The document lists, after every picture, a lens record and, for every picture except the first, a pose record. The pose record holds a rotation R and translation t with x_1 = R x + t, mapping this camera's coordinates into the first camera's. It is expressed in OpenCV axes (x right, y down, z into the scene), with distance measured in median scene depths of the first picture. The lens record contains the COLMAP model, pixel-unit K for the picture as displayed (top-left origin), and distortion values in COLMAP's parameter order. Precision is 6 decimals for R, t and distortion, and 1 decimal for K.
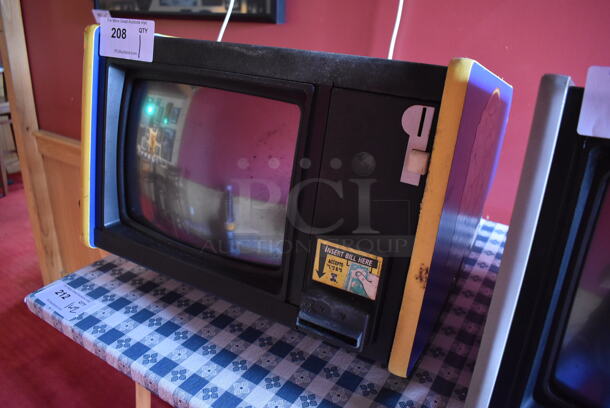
lens RADIAL K [[476.1, 0, 305.0], [0, 476.1, 204.0], [0, 0, 1]] dist [-0.095586, 0.002182]
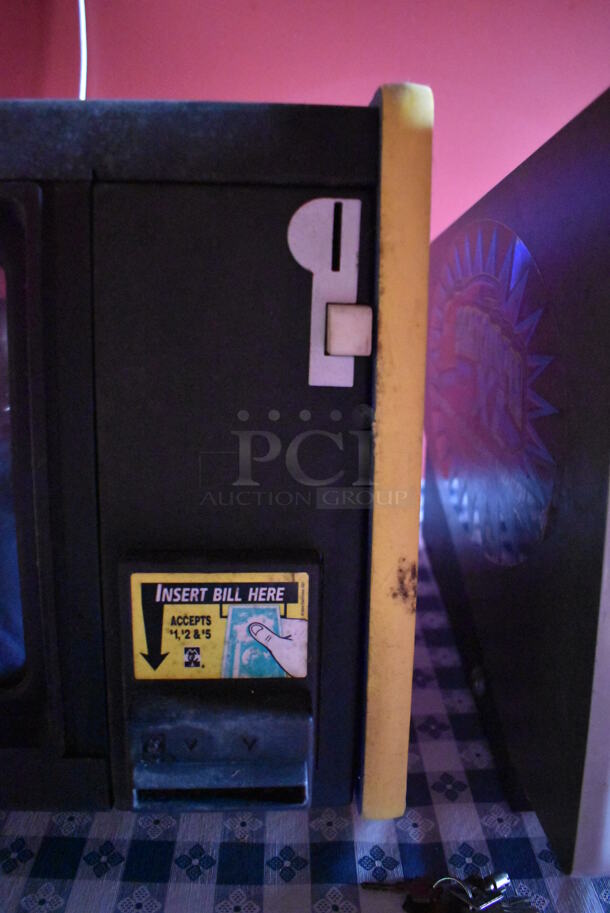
lens RADIAL K [[712.5, 0, 305.0], [0, 712.5, 456.5], [0, 0, 1]] dist [-0.095586, 0.002182]
pose [[0.840204, -0.205380, 0.501873, -0.125375], [0.230698, 0.972952, 0.011937, 0.005498], [-0.490750, 0.105752, 0.864859, 0.431010]]
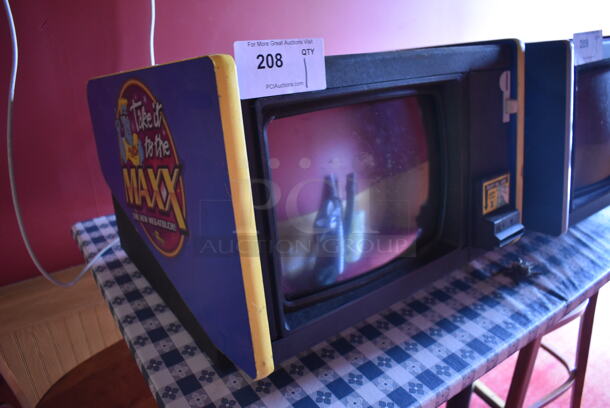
lens RADIAL K [[476.1, 0, 305.0], [0, 476.1, 204.0], [0, 0, 1]] dist [-0.095586, 0.002182]
pose [[0.379625, -0.408879, 0.829881, -1.321310], [0.376567, 0.887653, 0.265084, -0.428056], [-0.845033, 0.211873, 0.490946, 0.801956]]
